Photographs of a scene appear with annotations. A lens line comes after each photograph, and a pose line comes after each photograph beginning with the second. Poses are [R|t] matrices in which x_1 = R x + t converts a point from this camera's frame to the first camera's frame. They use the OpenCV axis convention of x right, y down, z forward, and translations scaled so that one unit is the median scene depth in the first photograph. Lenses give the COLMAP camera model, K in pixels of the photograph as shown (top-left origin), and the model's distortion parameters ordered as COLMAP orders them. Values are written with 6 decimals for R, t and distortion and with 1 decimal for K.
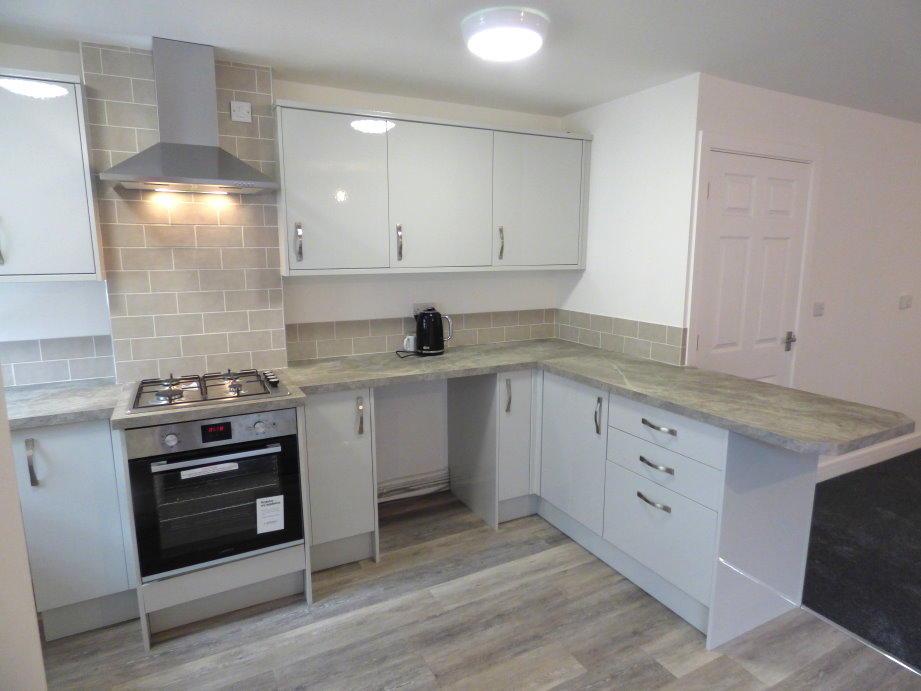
lens RADIAL K [[556.3, 0, 460.5], [0, 556.3, 345.5], [0, 0, 1]] dist [0.004354, 0.002846]
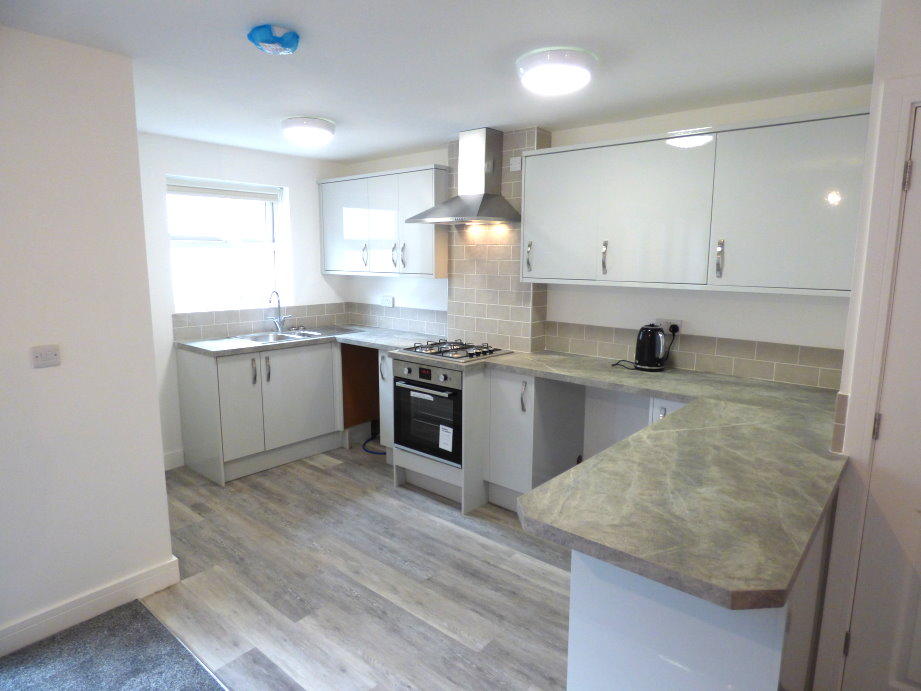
lens RADIAL K [[556.3, 0, 460.5], [0, 556.3, 345.5], [0, 0, 1]] dist [0.004354, 0.002846]
pose [[0.365228, 0.153474, -0.918180, 0.979848], [-0.165681, 0.981286, 0.098119, -0.092596], [0.916056, 0.116289, 0.383821, 0.418178]]
